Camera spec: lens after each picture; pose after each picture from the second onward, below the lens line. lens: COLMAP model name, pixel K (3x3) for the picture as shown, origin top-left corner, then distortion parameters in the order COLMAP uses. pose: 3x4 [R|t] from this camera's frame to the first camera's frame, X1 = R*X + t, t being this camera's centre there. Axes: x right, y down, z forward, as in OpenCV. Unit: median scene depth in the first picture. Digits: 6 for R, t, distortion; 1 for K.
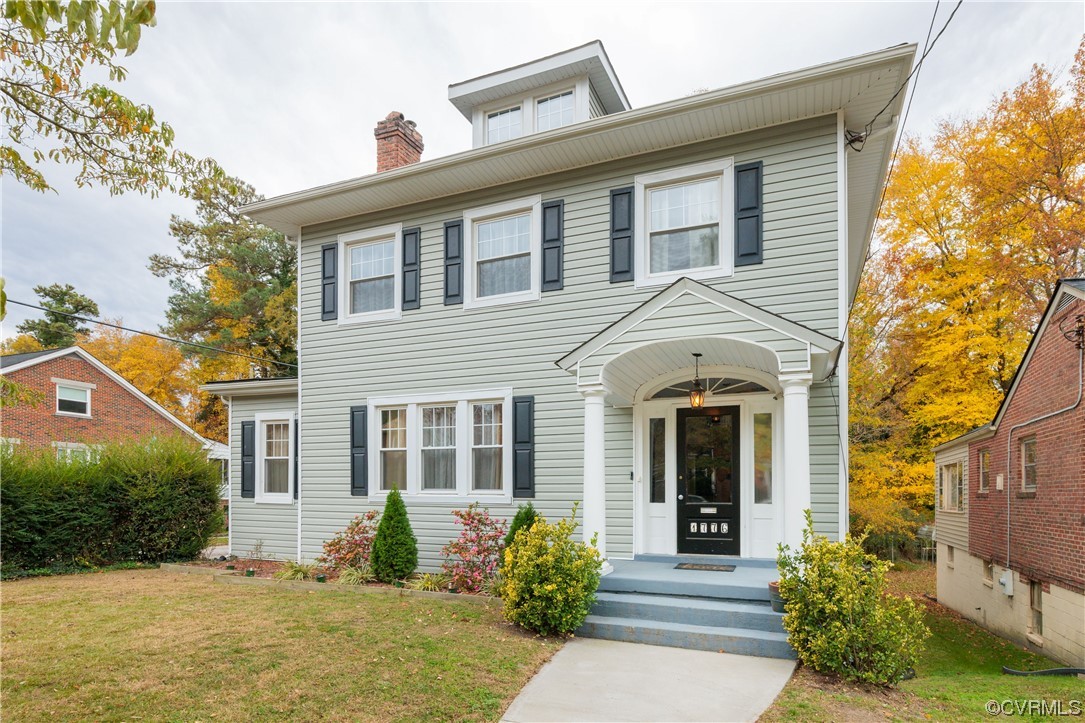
lens RADIAL K [[443.9, 0, 542.0], [0, 443.9, 359.6], [0, 0, 1]] dist [-0.004645, 0.000239]
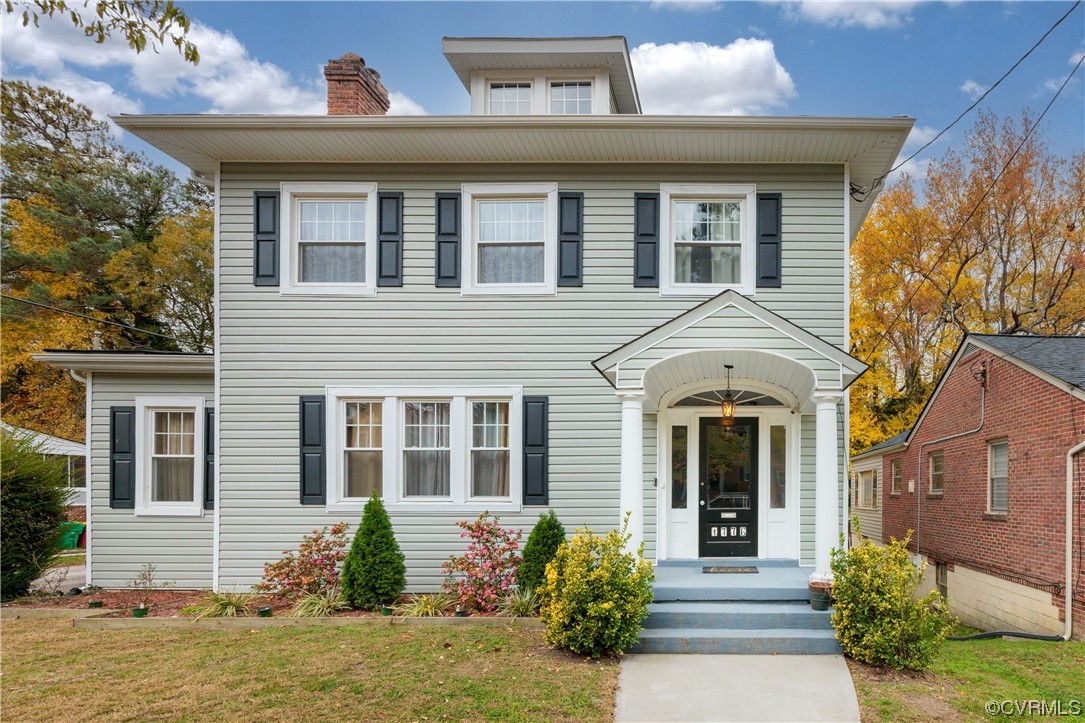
lens RADIAL K [[401.4, 0, 547.1], [0, 401.4, 383.2], [0, 0, 1]] dist [-0.001997, 0.000076]
pose [[0.947216, 0.071543, 0.312512, -0.278136], [-0.084142, 0.996088, 0.026999, 0.030607], [-0.309358, -0.051869, 0.949530, 0.194022]]
